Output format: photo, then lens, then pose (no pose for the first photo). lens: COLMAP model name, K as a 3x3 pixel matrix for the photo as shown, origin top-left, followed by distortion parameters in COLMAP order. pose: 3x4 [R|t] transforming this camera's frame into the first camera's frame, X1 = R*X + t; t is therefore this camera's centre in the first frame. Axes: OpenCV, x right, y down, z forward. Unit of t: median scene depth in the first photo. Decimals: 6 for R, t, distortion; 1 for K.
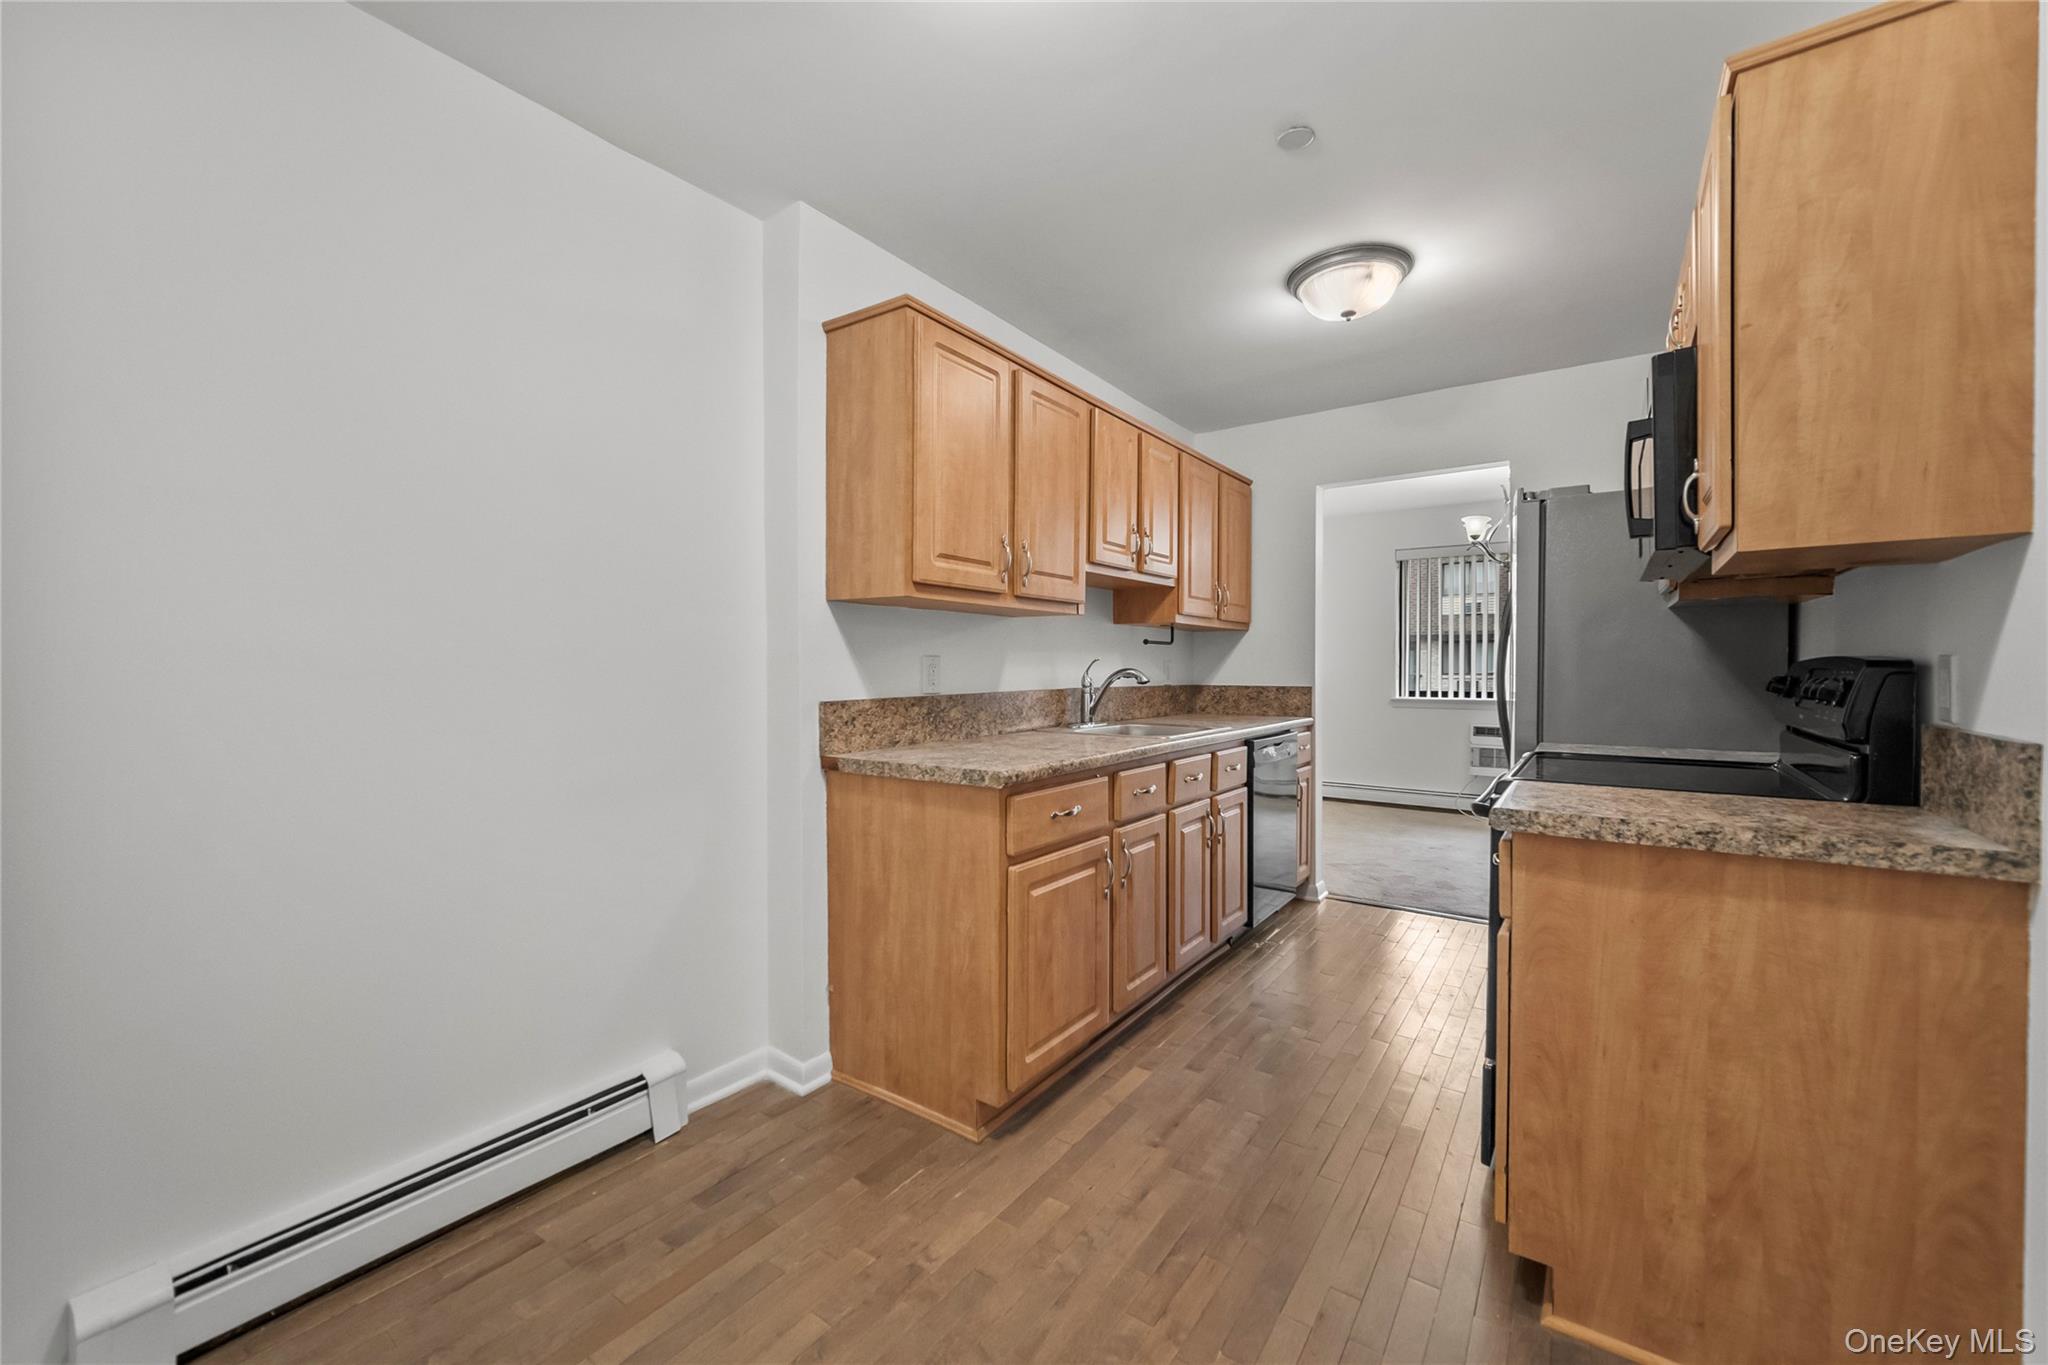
lens RADIAL K [[809.9, 0, 1022.3], [0, 809.9, 679.6], [0, 0, 1]] dist [-0.001399, 0.000035]
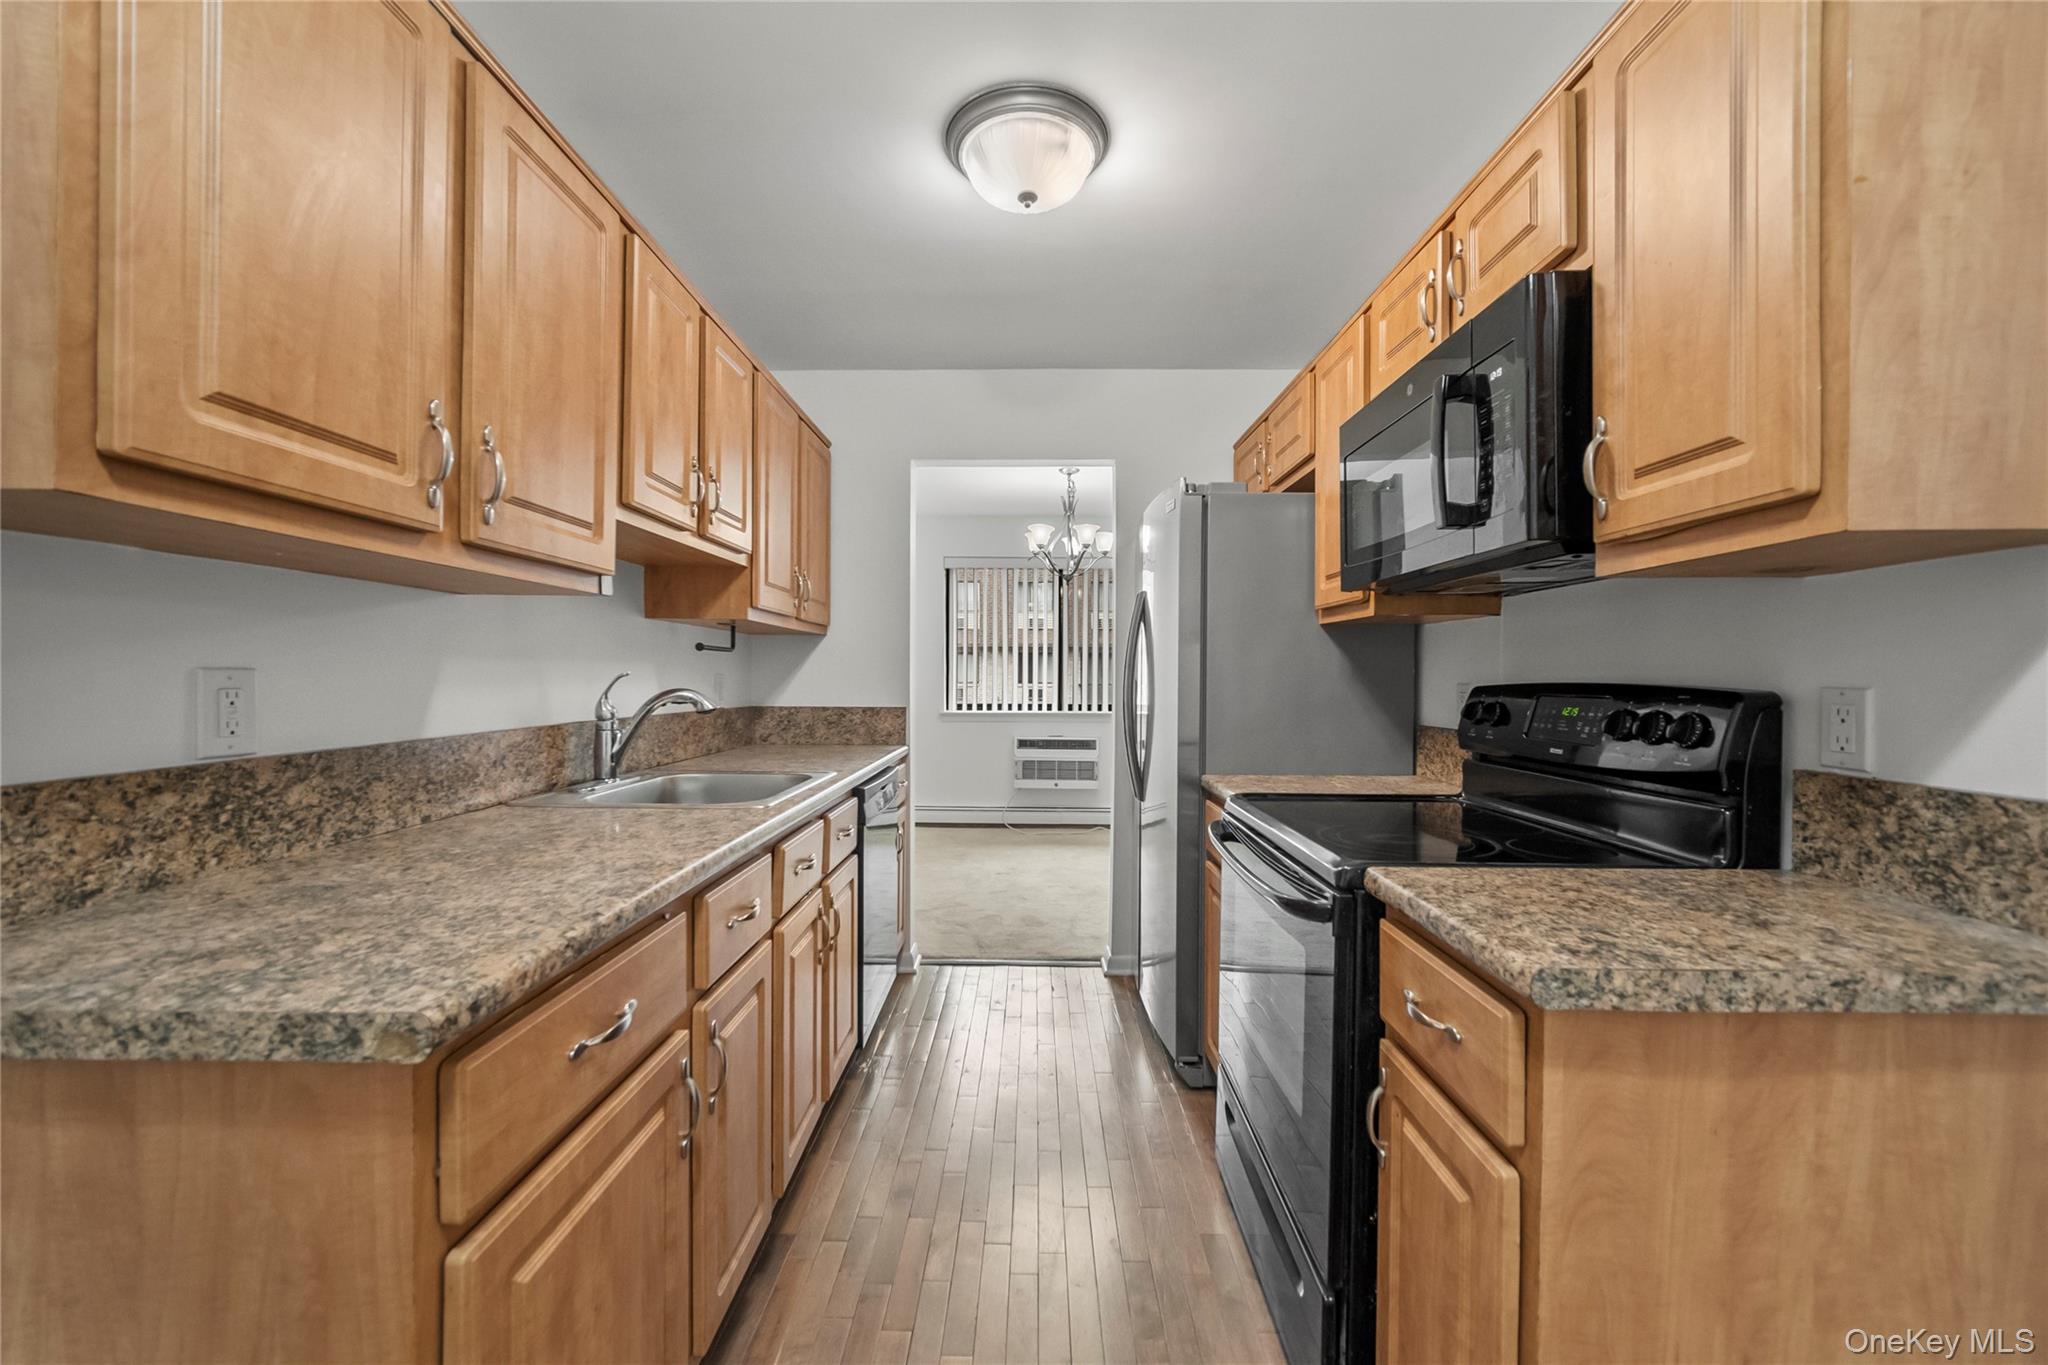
lens RADIAL K [[809.9, 0, 1022.3], [0, 809.9, 679.6], [0, 0, 1]] dist [-0.001399, 0.000035]
pose [[0.824132, 0.000994, 0.566397, -0.008517], [0.004083, 0.999962, -0.007696, -0.021808], [-0.566384, 0.008655, 0.824096, 0.484121]]
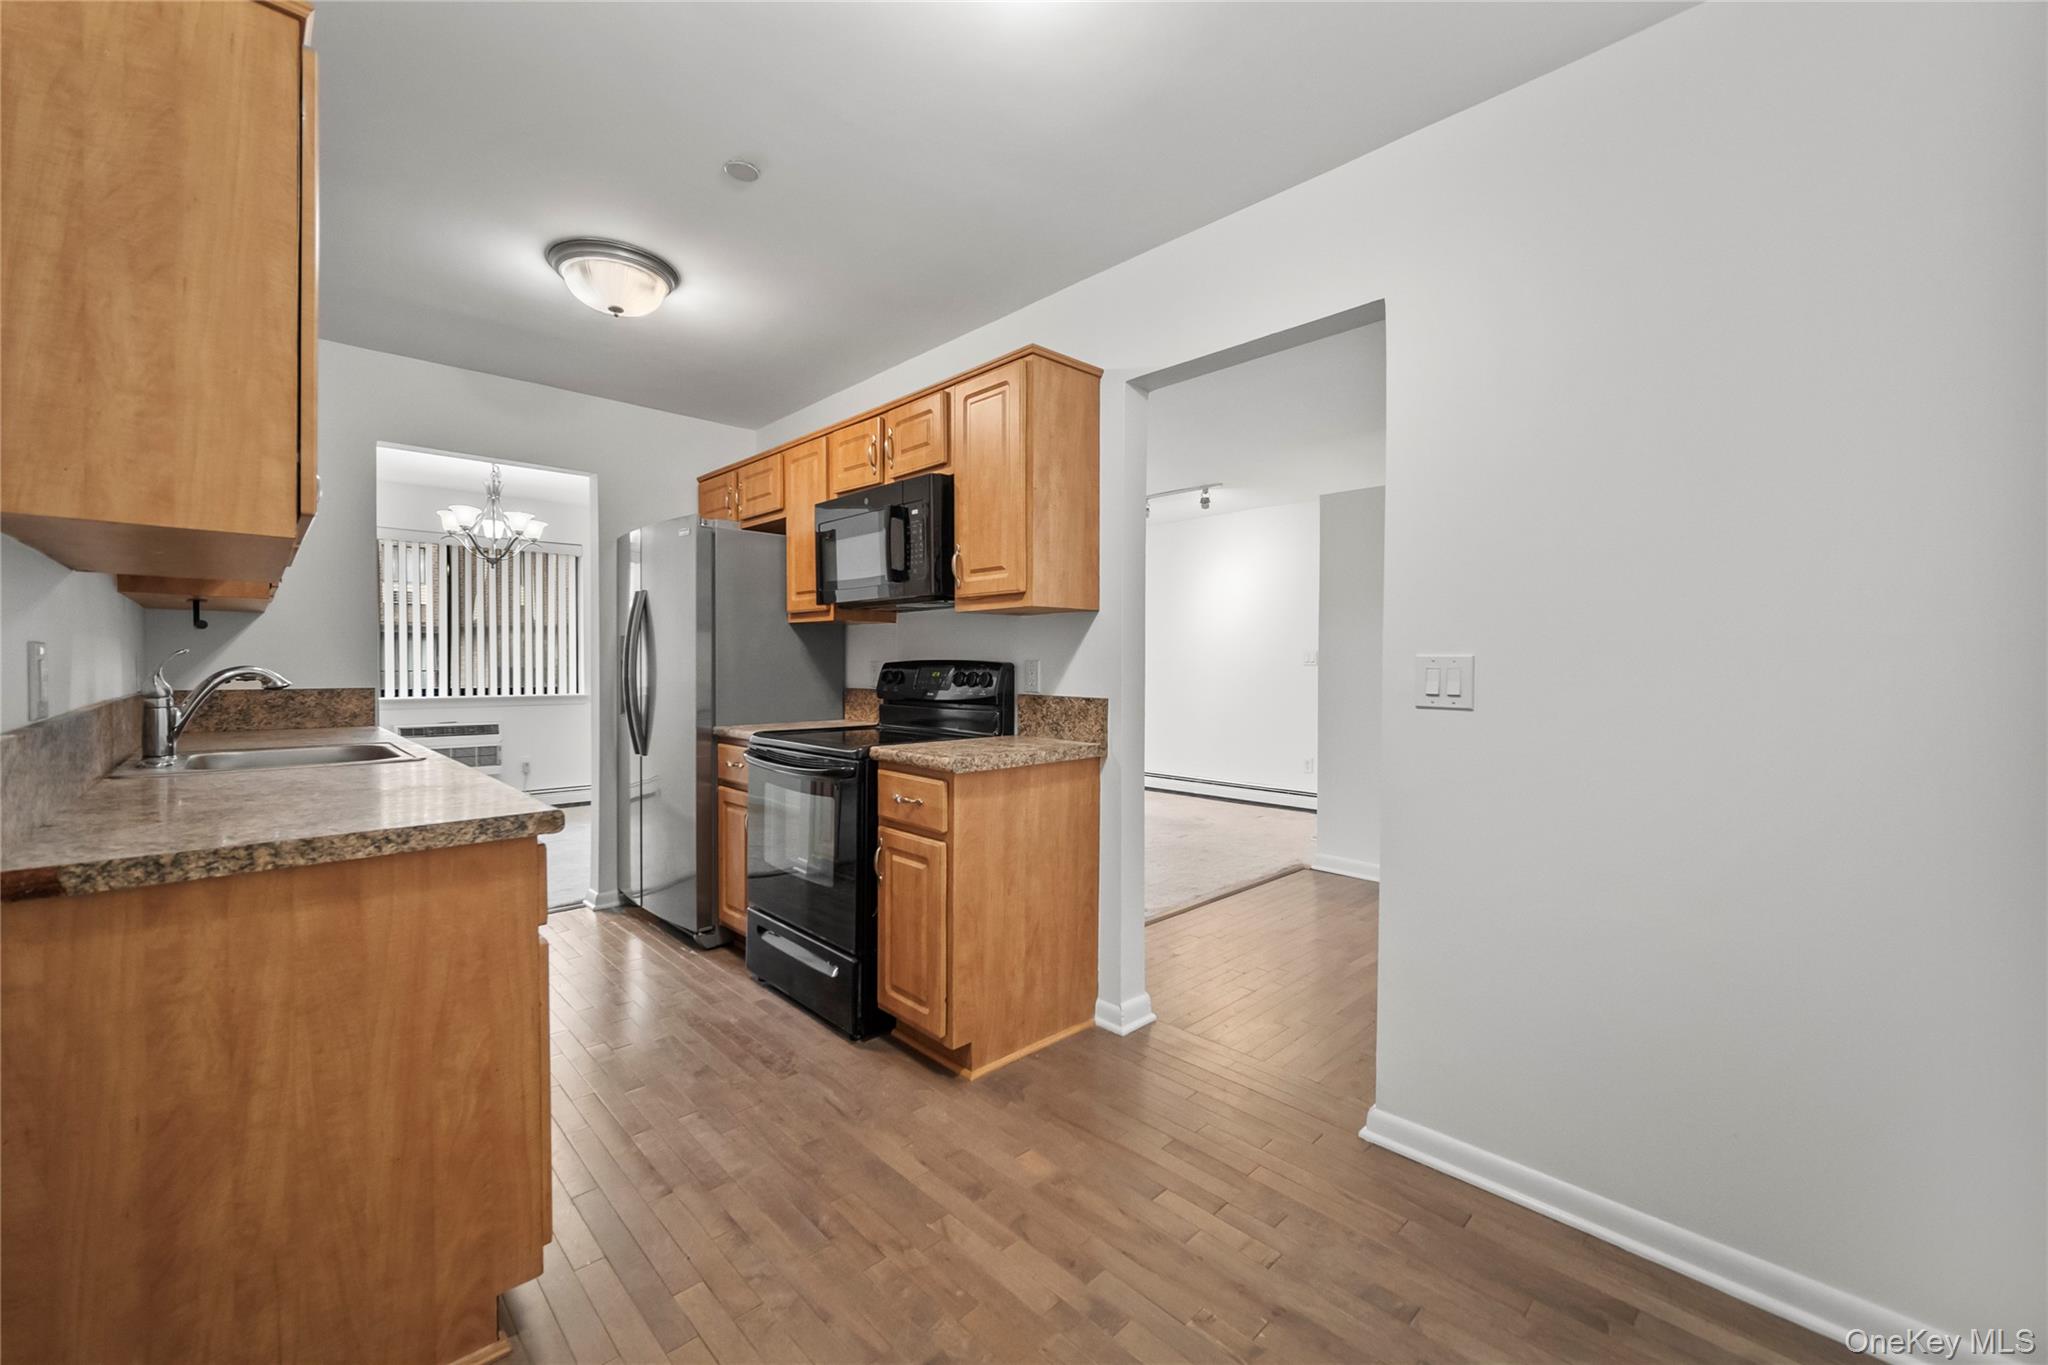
lens RADIAL K [[809.9, 0, 1022.3], [0, 809.9, 679.6], [0, 0, 1]] dist [-0.001399, 0.000035]
pose [[0.187368, -0.018042, 0.982124, -0.569118], [0.011633, 0.999802, 0.016147, -0.009254], [-0.982221, 0.008400, 0.187541, 0.383311]]
